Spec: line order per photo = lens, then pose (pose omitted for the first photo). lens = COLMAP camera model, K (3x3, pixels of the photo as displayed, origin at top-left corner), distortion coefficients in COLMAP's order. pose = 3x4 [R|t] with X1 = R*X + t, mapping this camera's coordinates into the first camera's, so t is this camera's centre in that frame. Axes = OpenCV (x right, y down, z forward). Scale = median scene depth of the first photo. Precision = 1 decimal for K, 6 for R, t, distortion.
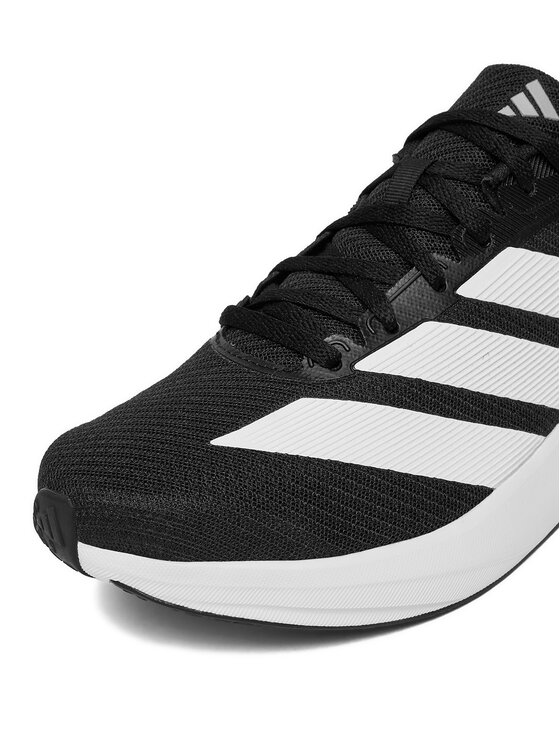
lens RADIAL K [[939.0, 0, 280.0], [0, 939.0, 373.0], [0, 0, 1]] dist [0.031069, 0.039165]
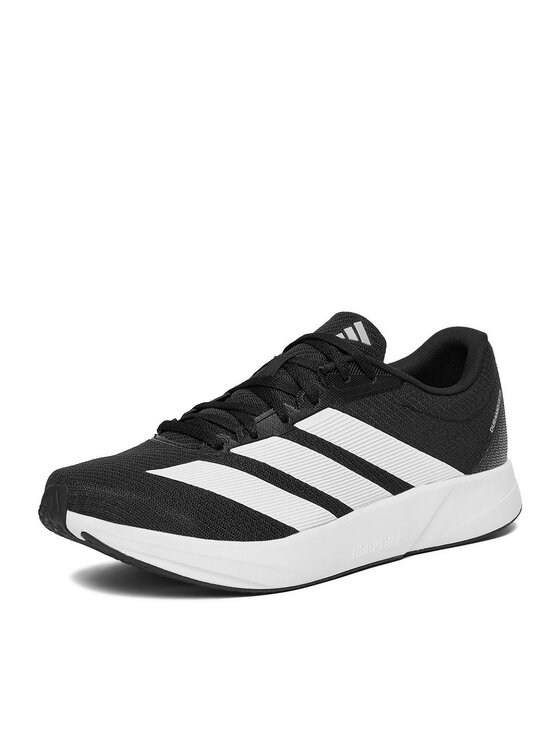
lens RADIAL K [[2194.1, 0, 280.0], [0, 2194.1, 373.0], [0, 0, 1]] dist [-0.013339, -0.039242]
pose [[0.991831, 0.127561, -0.000104, 0.145726], [-0.121381, 0.943527, -0.308258, 1.070394], [-0.039224, 0.305753, 0.951303, -2.879636]]
